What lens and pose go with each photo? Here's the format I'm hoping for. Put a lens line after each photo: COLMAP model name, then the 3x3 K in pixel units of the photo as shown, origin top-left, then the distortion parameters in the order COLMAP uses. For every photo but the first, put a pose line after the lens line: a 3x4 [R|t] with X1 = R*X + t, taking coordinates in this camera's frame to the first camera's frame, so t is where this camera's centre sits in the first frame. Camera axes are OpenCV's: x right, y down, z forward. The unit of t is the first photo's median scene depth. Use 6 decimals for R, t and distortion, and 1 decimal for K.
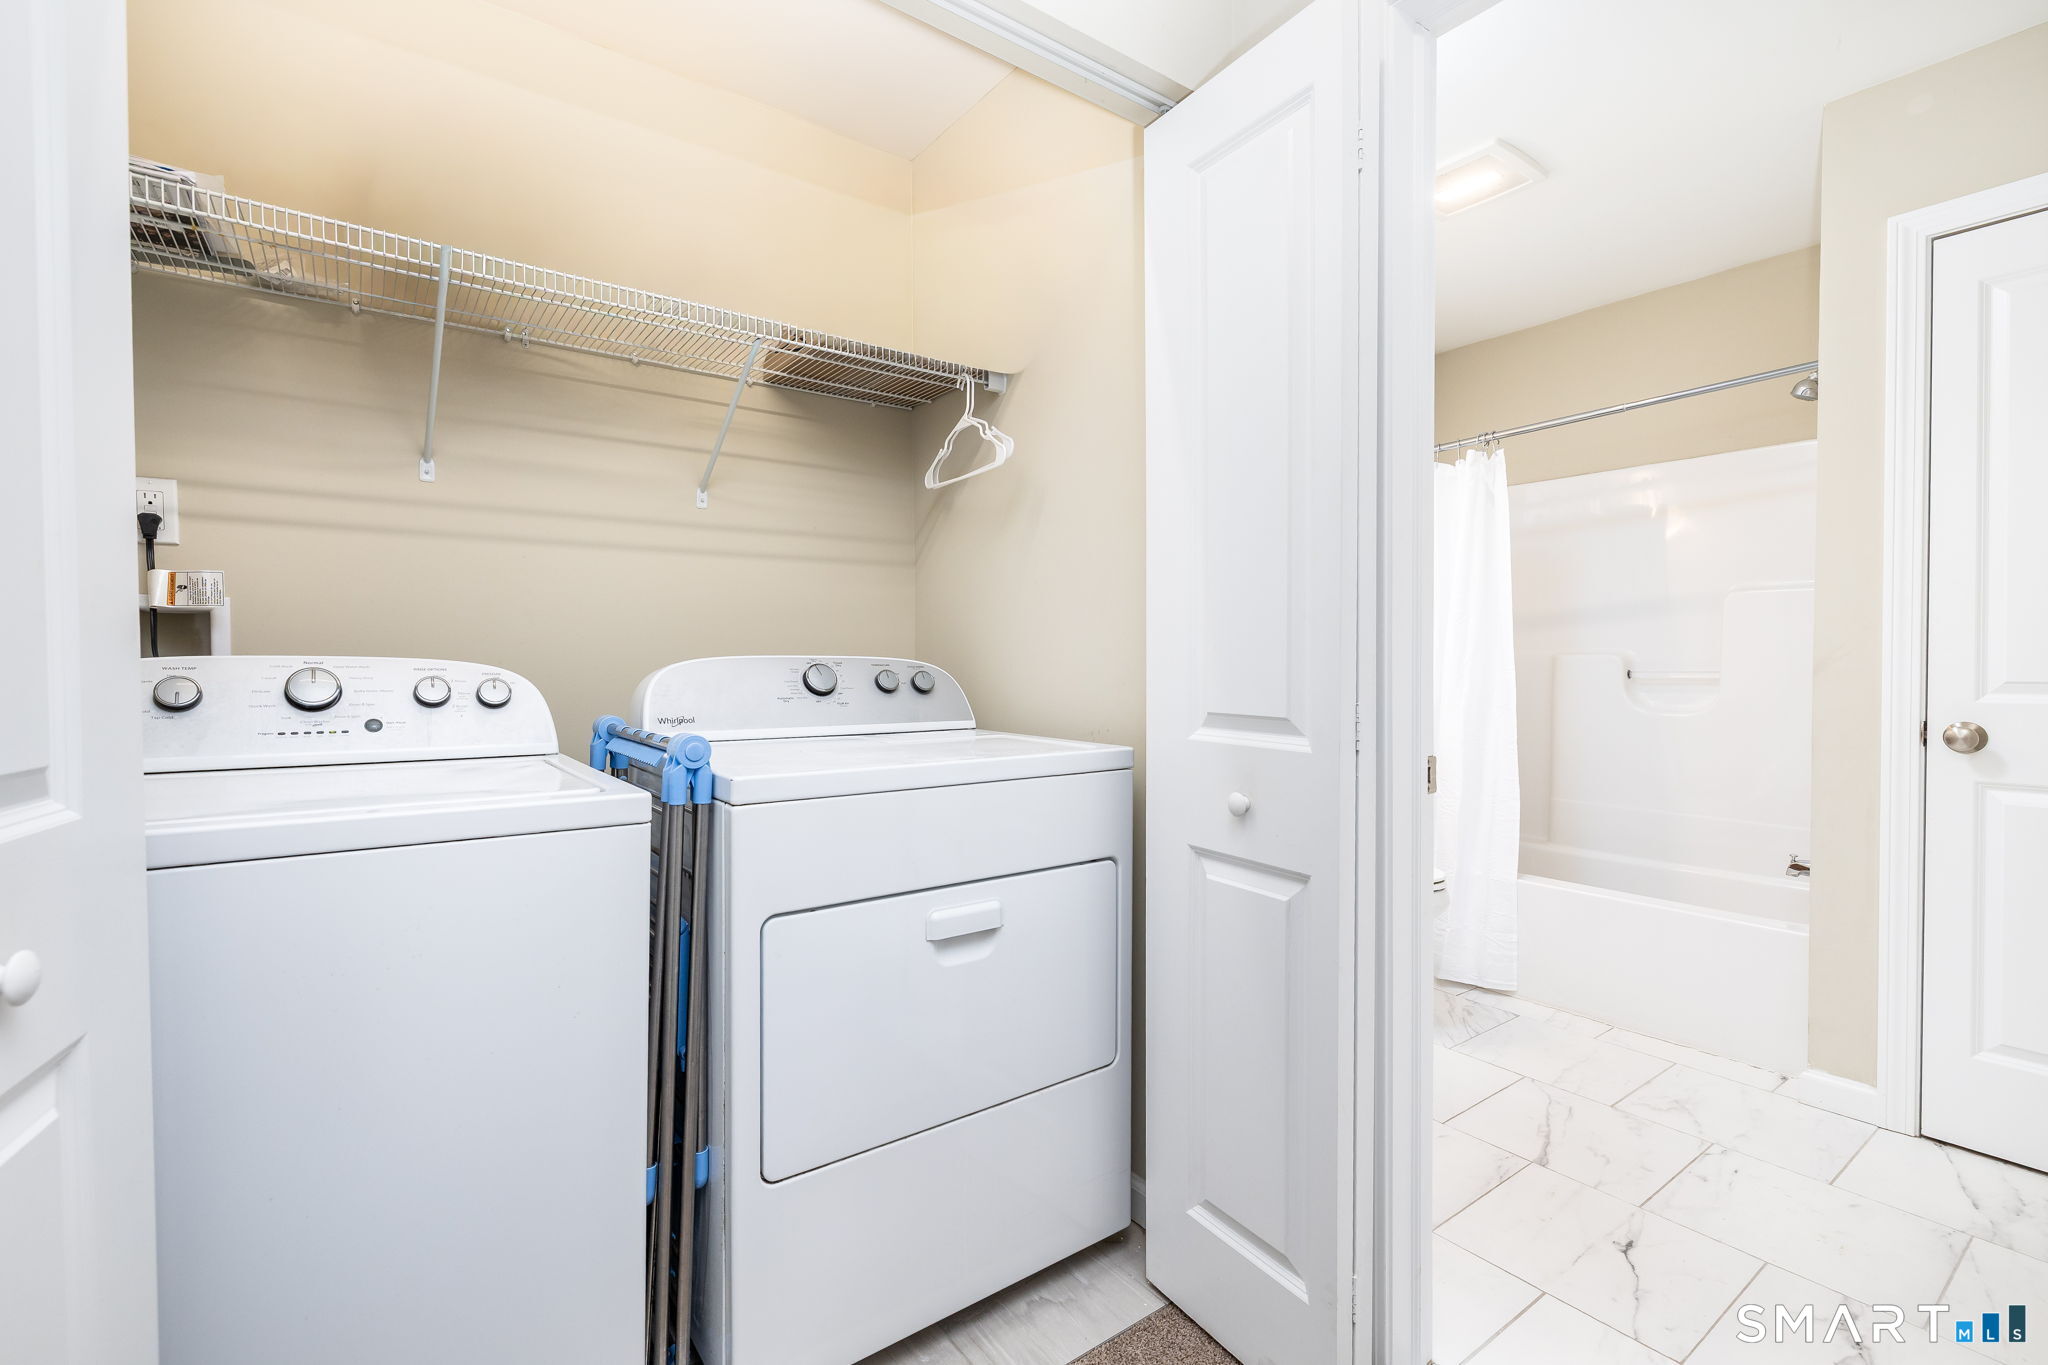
lens RADIAL K [[903.4, 0, 1031.4], [0, 903.4, 660.0], [0, 0, 1]] dist [-0.000758, -0.000258]
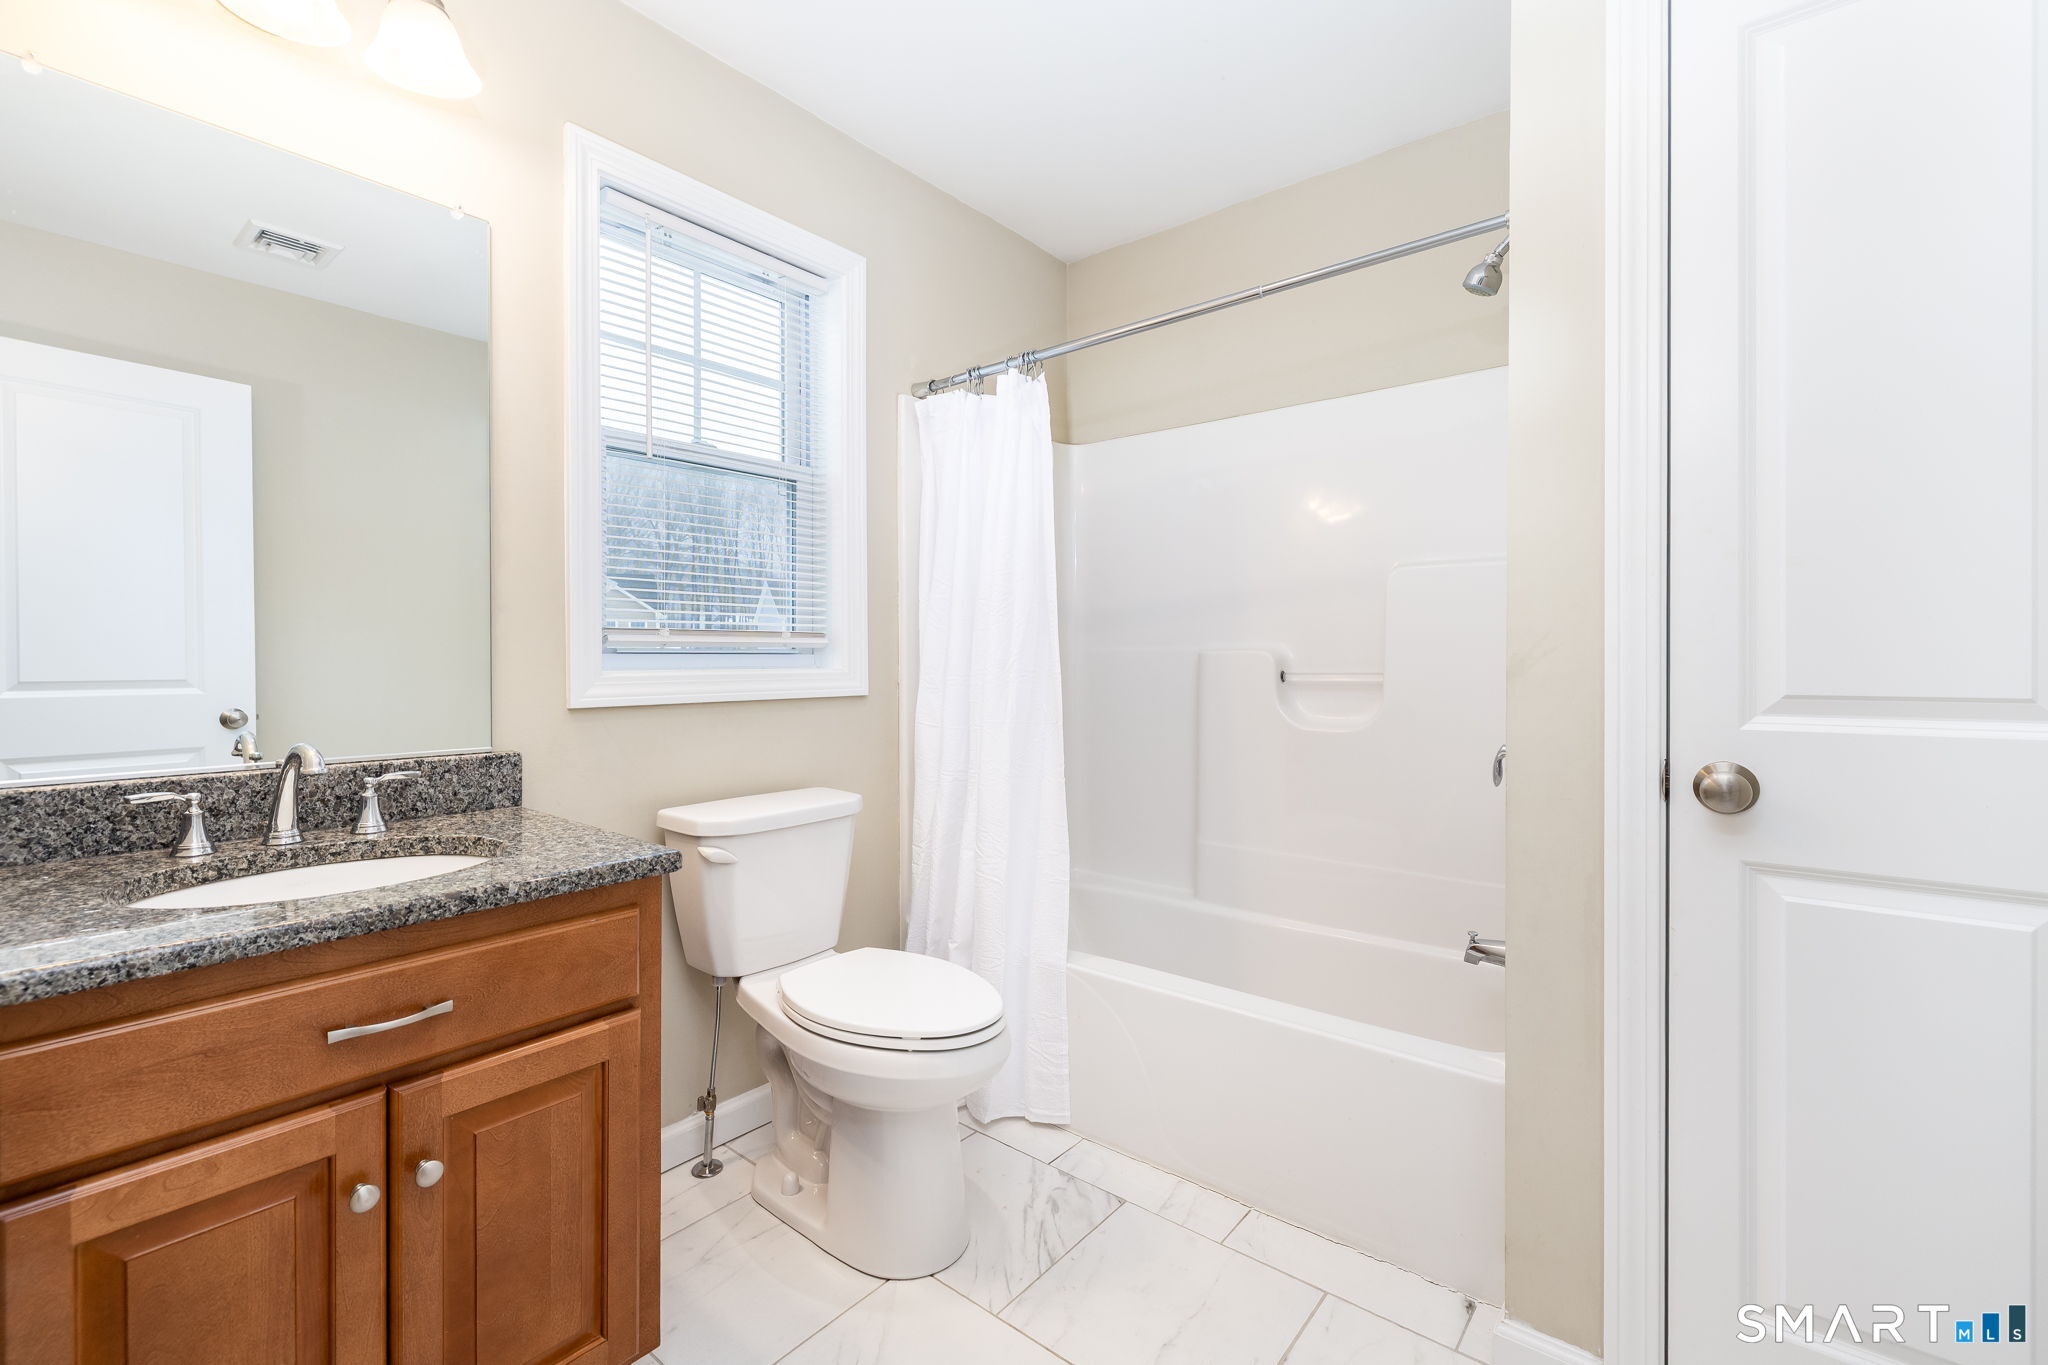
lens RADIAL K [[903.4, 0, 1031.4], [0, 903.4, 660.0], [0, 0, 1]] dist [-0.000758, -0.000258]
pose [[0.964260, -0.010241, 0.264760, 0.370142], [0.008969, 0.999942, 0.006013, -0.006468], [-0.264806, -0.003423, 0.964296, 0.468741]]
